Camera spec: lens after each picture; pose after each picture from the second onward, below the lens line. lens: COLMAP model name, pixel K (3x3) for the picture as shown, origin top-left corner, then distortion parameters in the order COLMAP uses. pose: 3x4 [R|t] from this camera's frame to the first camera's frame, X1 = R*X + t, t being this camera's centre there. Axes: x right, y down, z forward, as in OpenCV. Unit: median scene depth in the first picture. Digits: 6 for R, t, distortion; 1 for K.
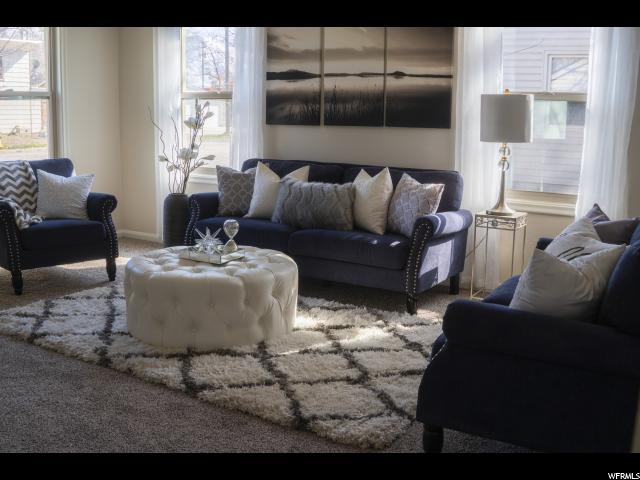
lens RADIAL K [[674.5, 0, 320.0], [0, 674.5, 240.0], [0, 0, 1]] dist [-0.172879, 0.016664]
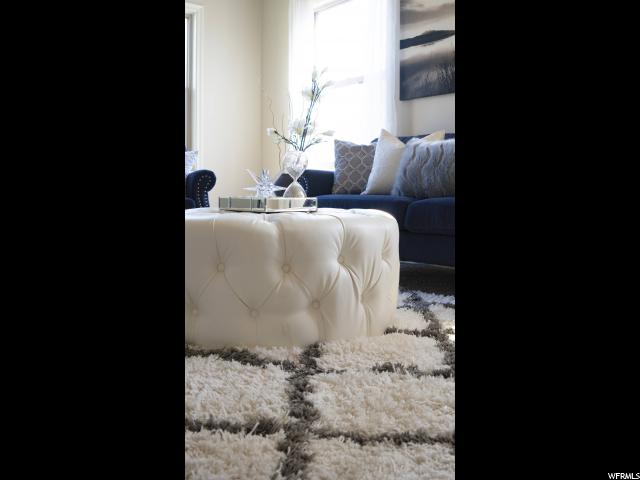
lens RADIAL K [[522.7, 0, 320.0], [0, 522.7, 240.0], [0, 0, 1]] dist [-0.168938, 0.003605]
pose [[0.949693, 0.017505, -0.312693, 0.037337], [-0.045397, 0.995586, -0.082141, 0.076249], [0.309875, 0.092204, 0.946296, 0.443668]]
